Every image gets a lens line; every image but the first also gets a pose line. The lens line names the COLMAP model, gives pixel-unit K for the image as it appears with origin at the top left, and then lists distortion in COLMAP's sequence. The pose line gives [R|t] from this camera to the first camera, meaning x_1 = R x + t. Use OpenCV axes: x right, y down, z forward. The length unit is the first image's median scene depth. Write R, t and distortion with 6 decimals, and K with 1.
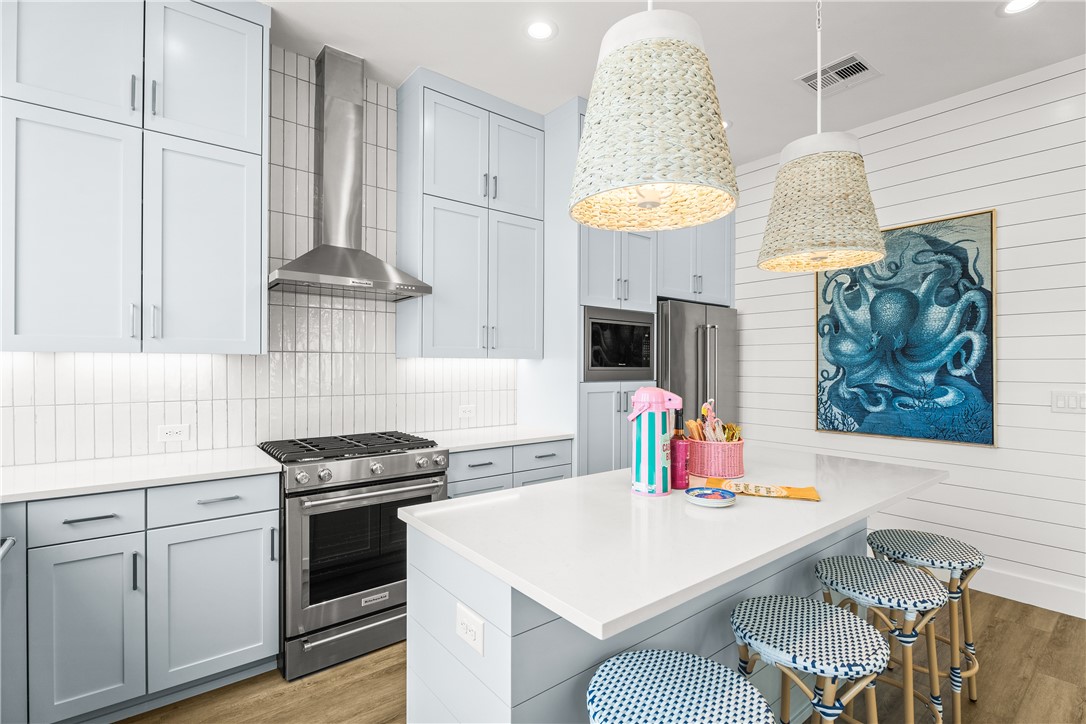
lens RADIAL K [[504.6, 0, 543.0], [0, 504.6, 362.0], [0, 0, 1]] dist [-0.000767, -0.000122]
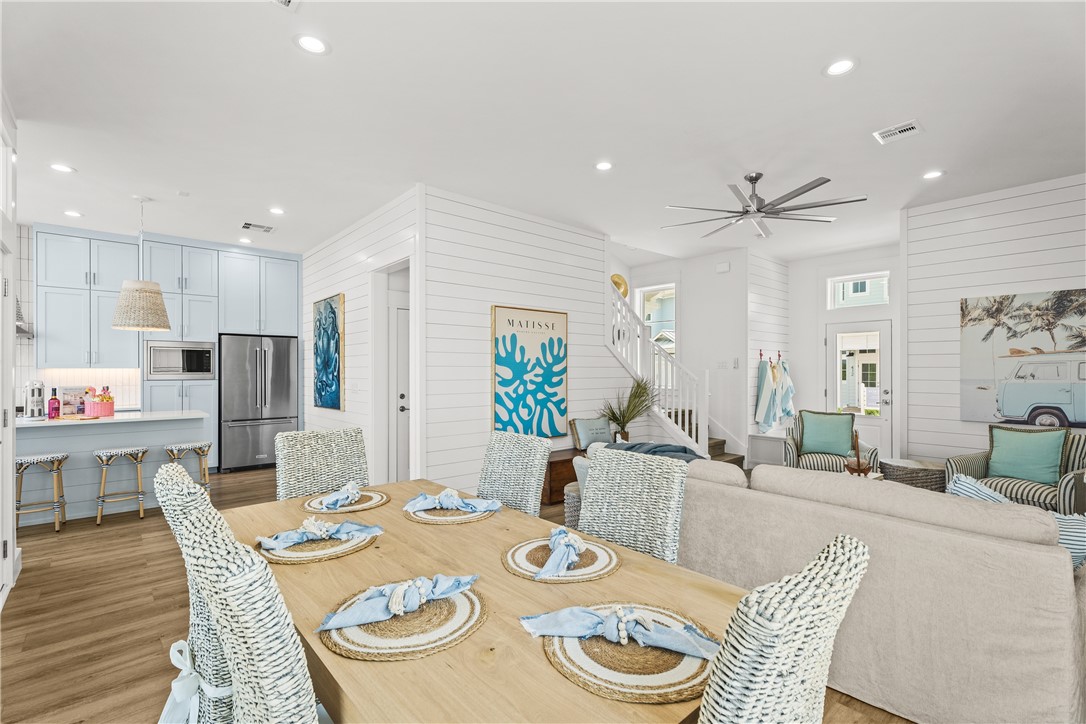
lens RADIAL K [[488.4, 0, 543.0], [0, 488.4, 362.0], [0, 0, 1]] dist [0.000064, 0.000378]
pose [[0.998681, -0.003065, 0.051256, 1.497004], [0.003463, 0.999965, -0.007675, -0.008925], [-0.051231, 0.007843, 0.998656, -0.937504]]
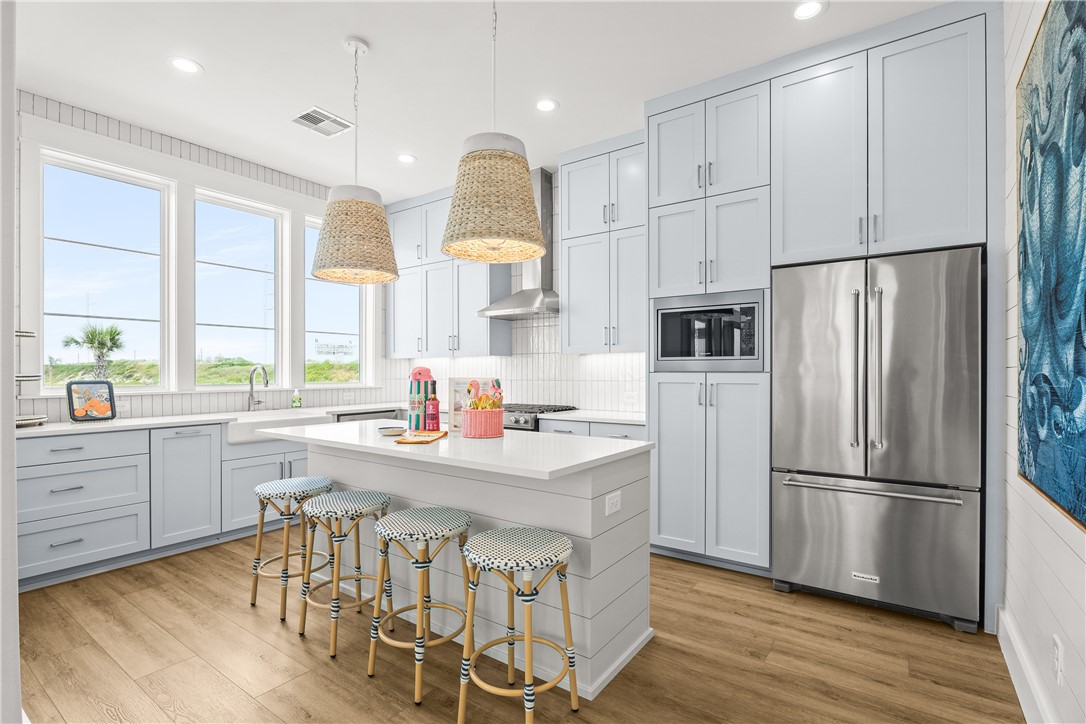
lens RADIAL K [[507.5, 0, 557.0], [0, 507.5, 376.0], [0, 0, 1]] dist [-0.011216, 0.000000]
pose [[0.285803, 0.002102, -0.958286, 1.028630], [0.009656, 0.999941, 0.005073, 0.040799], [0.958240, -0.010703, 0.285766, 0.510947]]
